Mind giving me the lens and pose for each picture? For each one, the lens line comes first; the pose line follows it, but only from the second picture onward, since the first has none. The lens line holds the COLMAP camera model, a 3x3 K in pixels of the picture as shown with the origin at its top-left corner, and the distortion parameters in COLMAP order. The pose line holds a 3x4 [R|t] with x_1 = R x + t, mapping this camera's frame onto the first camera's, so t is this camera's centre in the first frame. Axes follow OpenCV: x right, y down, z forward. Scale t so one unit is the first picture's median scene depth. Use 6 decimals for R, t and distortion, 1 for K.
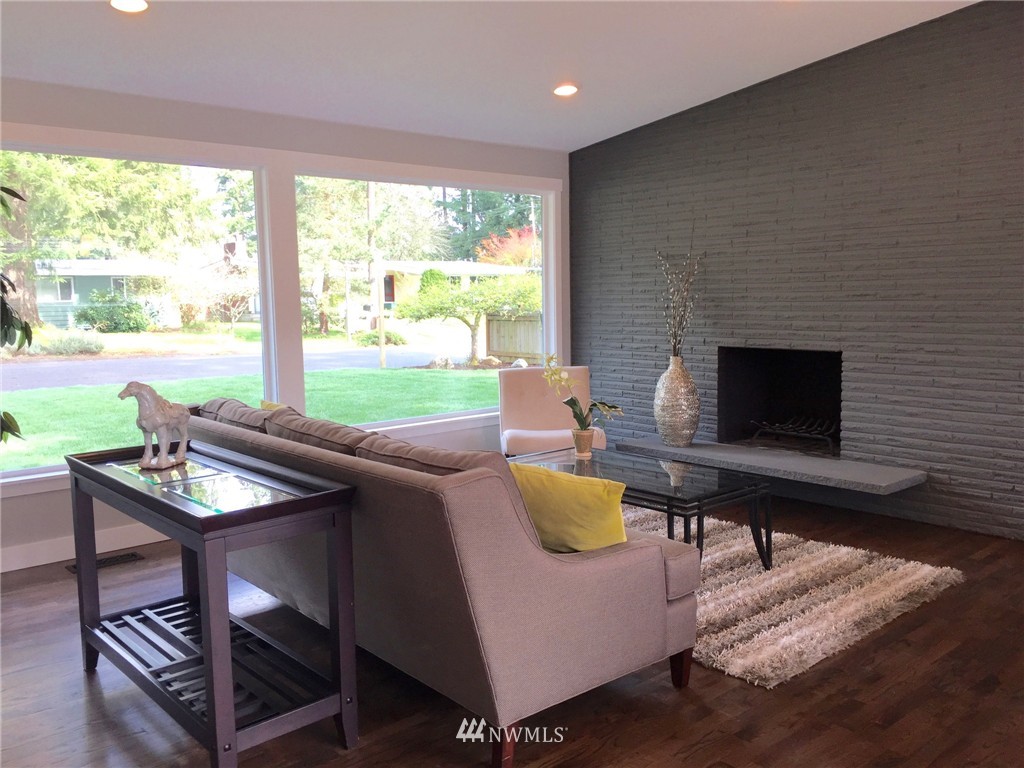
lens RADIAL K [[888.8, 0, 513.6], [0, 888.8, 378.8], [0, 0, 1]] dist [0.087377, -0.111553]
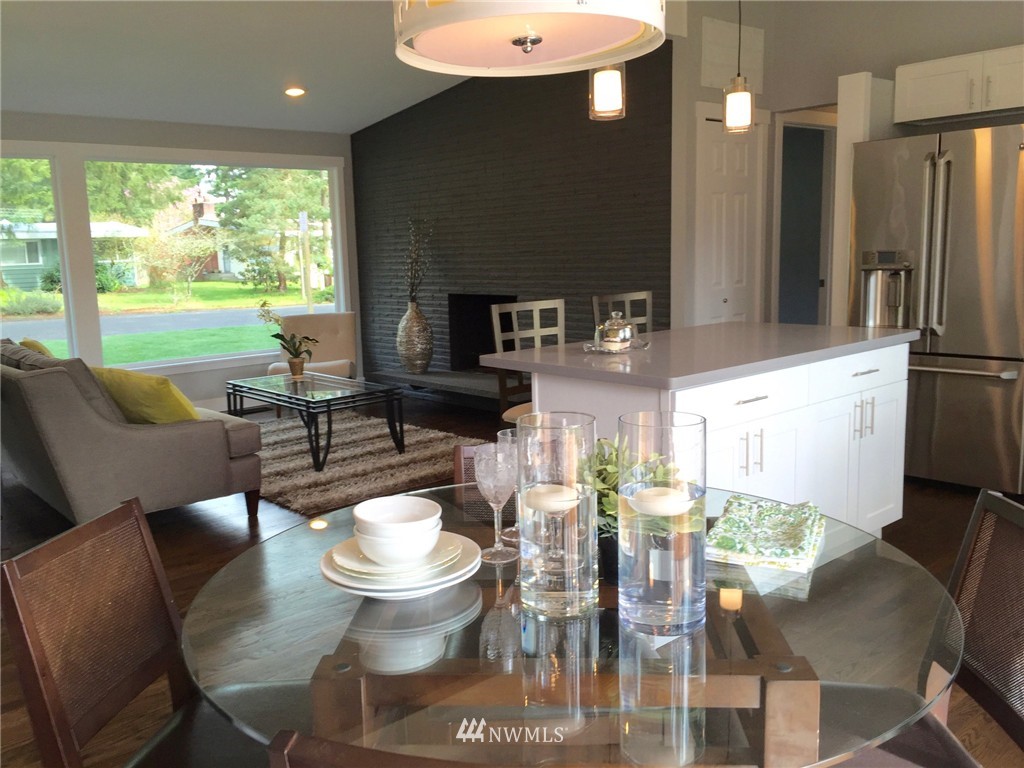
lens RADIAL K [[888.8, 0, 521.0], [0, 888.8, 377.9], [0, 0, 1]] dist [0.087377, -0.111553]
pose [[0.999806, -0.018860, 0.005599, 0.292457], [0.018562, 0.998612, 0.049295, 0.020222], [-0.006521, -0.049181, 0.998769, -0.232848]]
